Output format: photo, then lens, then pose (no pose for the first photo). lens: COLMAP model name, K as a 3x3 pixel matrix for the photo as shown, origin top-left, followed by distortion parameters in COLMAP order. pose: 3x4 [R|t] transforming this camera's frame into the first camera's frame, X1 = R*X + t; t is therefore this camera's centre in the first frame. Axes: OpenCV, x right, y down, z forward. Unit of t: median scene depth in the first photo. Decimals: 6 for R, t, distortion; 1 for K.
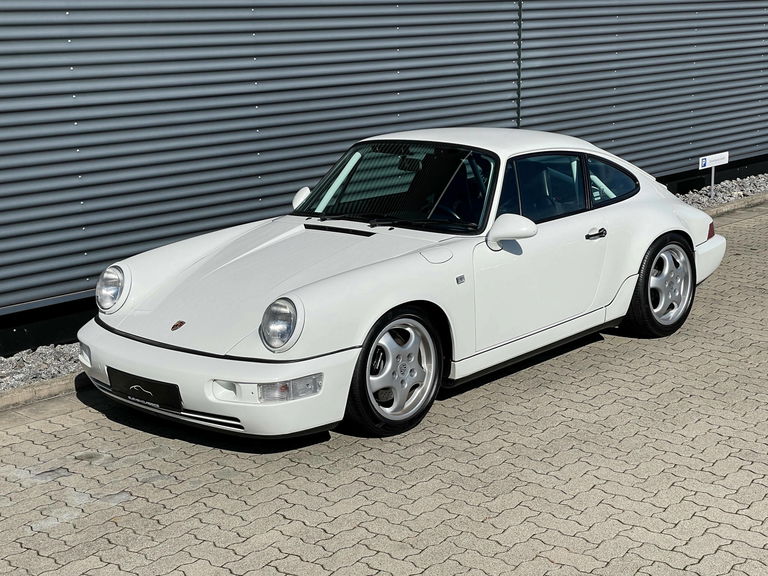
lens RADIAL K [[1213.6, 0, 377.9], [0, 1213.6, 288.5], [0, 0, 1]] dist [0.093997, 0.000000]
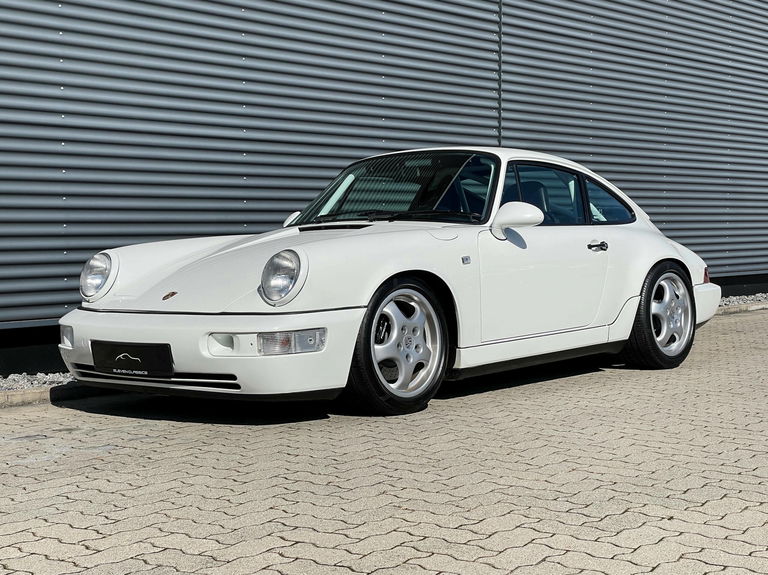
lens RADIAL K [[1198.8, 0, 368.5], [0, 1198.8, 275.1], [0, 0, 1]] dist [0.088015, 0.000000]
pose [[0.999498, 0.011466, 0.029551, -0.036117], [-0.005719, 0.982218, -0.187659, 0.179635], [-0.031177, 0.187395, 0.981790, 0.074215]]
